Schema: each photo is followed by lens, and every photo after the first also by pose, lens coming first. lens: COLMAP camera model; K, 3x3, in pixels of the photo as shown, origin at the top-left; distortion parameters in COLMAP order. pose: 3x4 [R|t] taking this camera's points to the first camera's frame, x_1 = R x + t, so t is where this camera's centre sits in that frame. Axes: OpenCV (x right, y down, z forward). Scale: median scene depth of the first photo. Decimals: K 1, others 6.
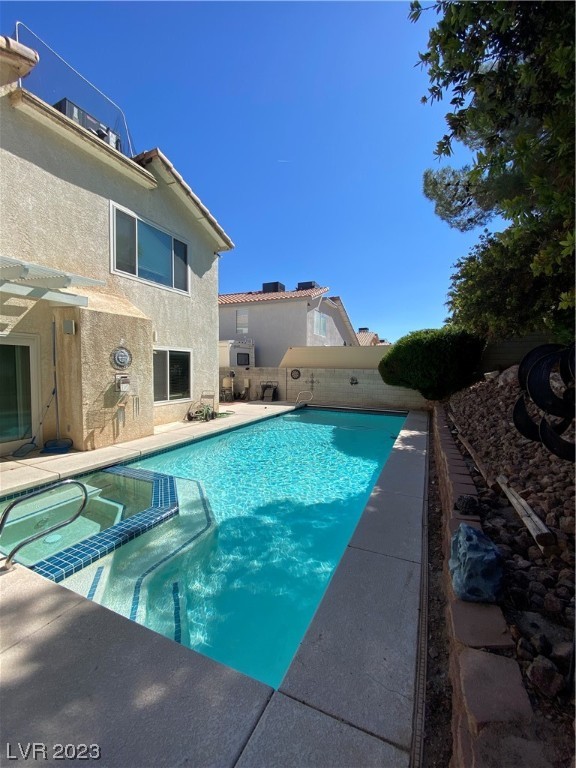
lens RADIAL K [[308.2, 0, 290.4], [0, 308.2, 386.1], [0, 0, 1]] dist [0.017820, -0.018754]
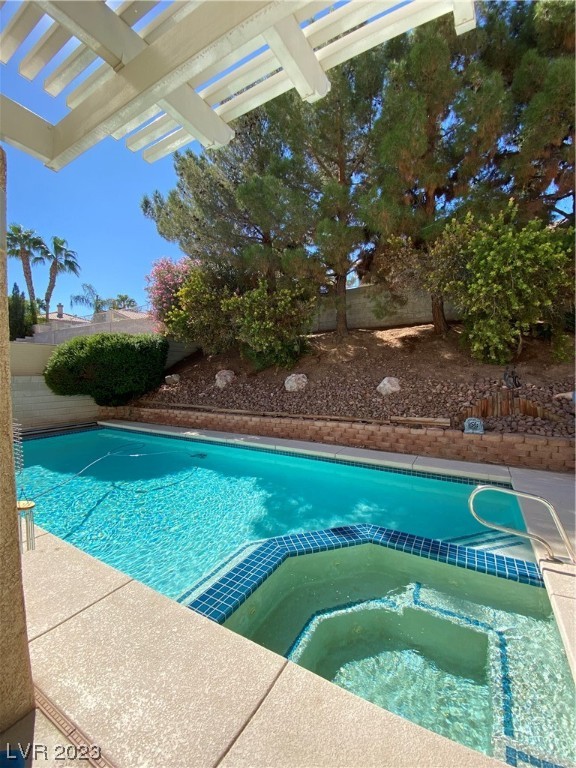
lens RADIAL K [[308.2, 0, 290.4], [0, 308.2, 386.1], [0, 0, 1]] dist [0.017820, -0.018754]
pose [[0.110976, -0.060652, 0.991971, -0.757434], [0.075202, 0.995787, 0.052472, -0.048493], [-0.990974, 0.068775, 0.115069, 0.667067]]
